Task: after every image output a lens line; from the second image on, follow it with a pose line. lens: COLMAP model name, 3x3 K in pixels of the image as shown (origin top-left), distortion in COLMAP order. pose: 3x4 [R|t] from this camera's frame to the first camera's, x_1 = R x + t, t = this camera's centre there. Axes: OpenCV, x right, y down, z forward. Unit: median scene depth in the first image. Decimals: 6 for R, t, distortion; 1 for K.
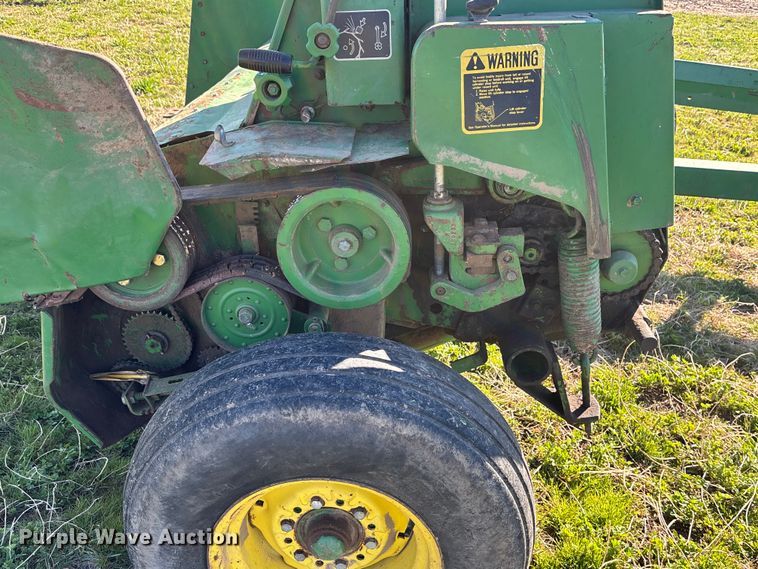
lens RADIAL K [[669.2, 0, 375.8], [0, 669.2, 277.0], [0, 0, 1]] dist [0.068887, -0.087157]
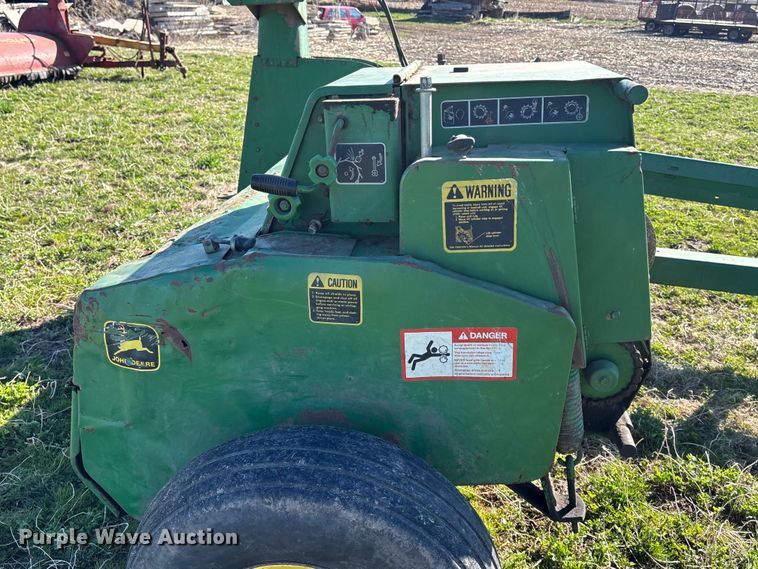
lens RADIAL K [[671.4, 0, 379.0], [0, 671.4, 284.5], [0, 0, 1]] dist [0.014655, 0.013370]
pose [[0.995684, 0.038430, -0.084477, 0.102736], [-0.045422, 0.995558, -0.082466, -0.056318], [0.080932, 0.085947, 0.993007, -0.093276]]
